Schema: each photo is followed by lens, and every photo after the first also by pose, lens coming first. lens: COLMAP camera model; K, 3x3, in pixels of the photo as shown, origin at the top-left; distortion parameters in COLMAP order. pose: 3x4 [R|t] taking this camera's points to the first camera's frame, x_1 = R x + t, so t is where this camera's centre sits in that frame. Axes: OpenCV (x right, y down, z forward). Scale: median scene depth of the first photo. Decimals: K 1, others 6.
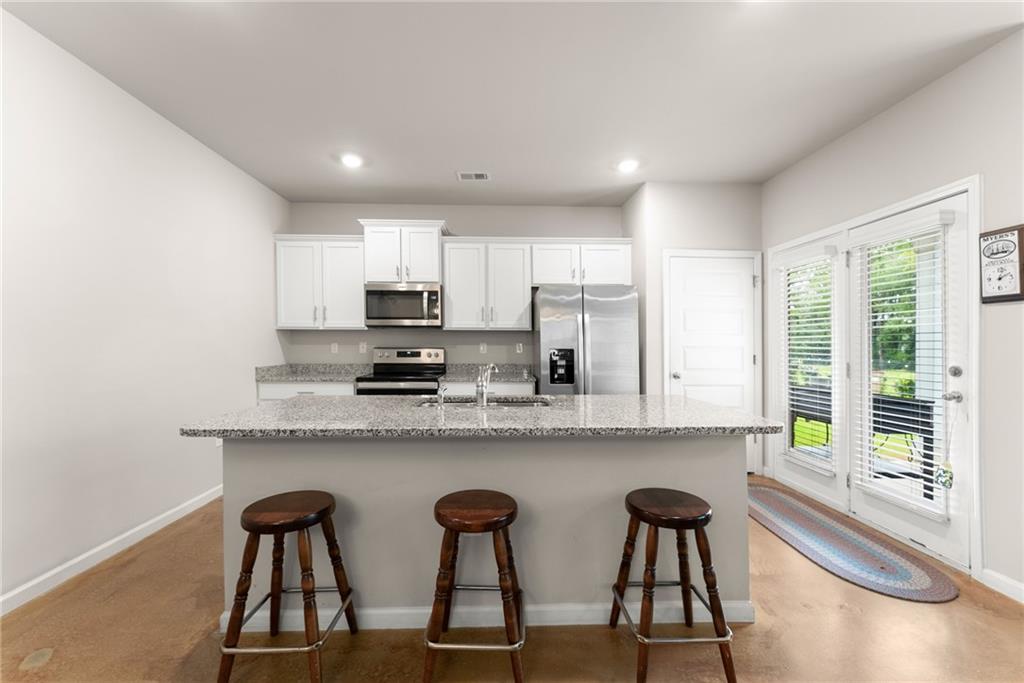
lens RADIAL K [[411.5, 0, 506.9], [0, 411.5, 342.8], [0, 0, 1]] dist [0.003570, 0.000087]
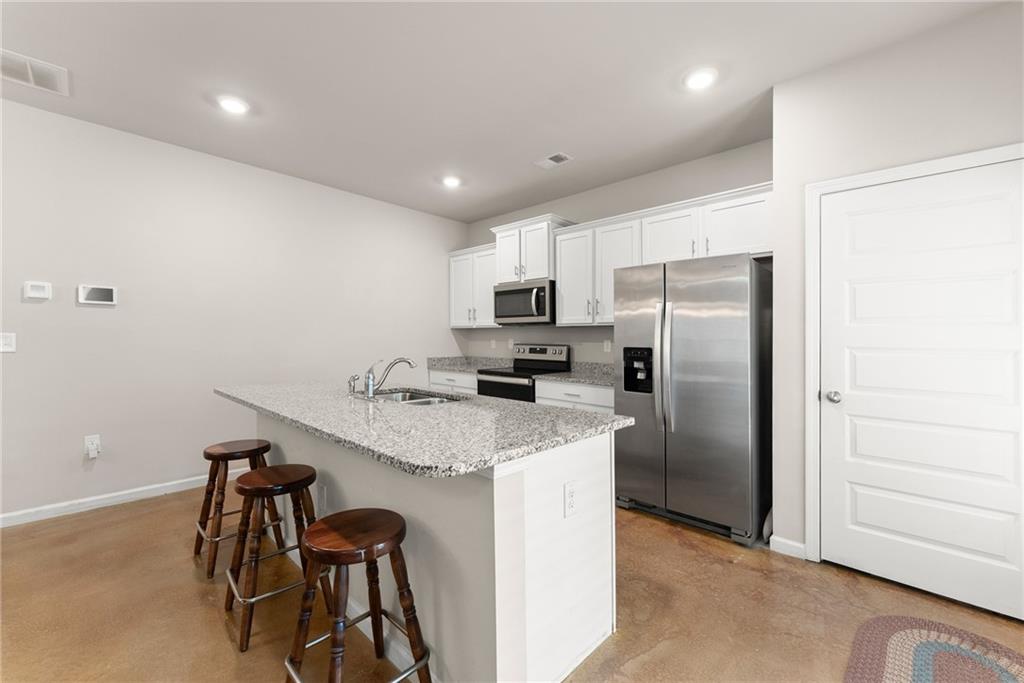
lens RADIAL K [[411.5, 0, 511.9], [0, 411.5, 345.5], [0, 0, 1]] dist [0.003570, 0.000087]
pose [[0.704941, 0.013119, -0.709145, 0.472078], [-0.005692, 0.999901, 0.012840, 0.002129], [0.709243, -0.005015, 0.704946, 0.251921]]
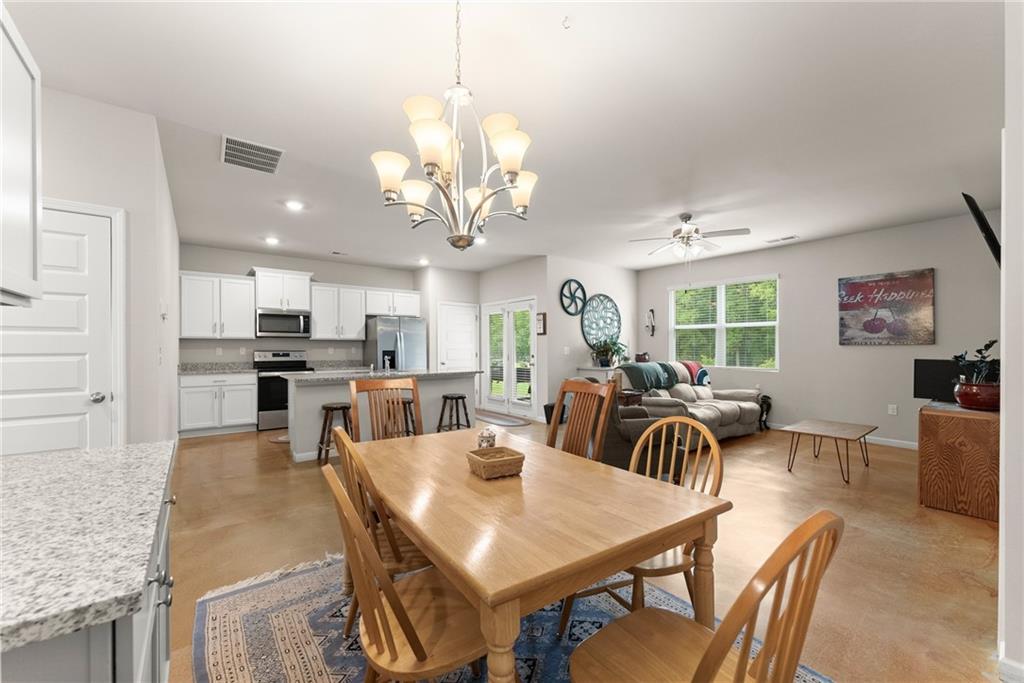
lens RADIAL K [[411.5, 0, 502.8], [0, 411.5, 343.6], [0, 0, 1]] dist [0.003570, 0.000087]
pose [[0.821141, 0.003478, 0.570715, -0.467107], [0.002119, 0.999956, -0.009143, 0.001142], [-0.570722, 0.008717, 0.821097, -0.767601]]
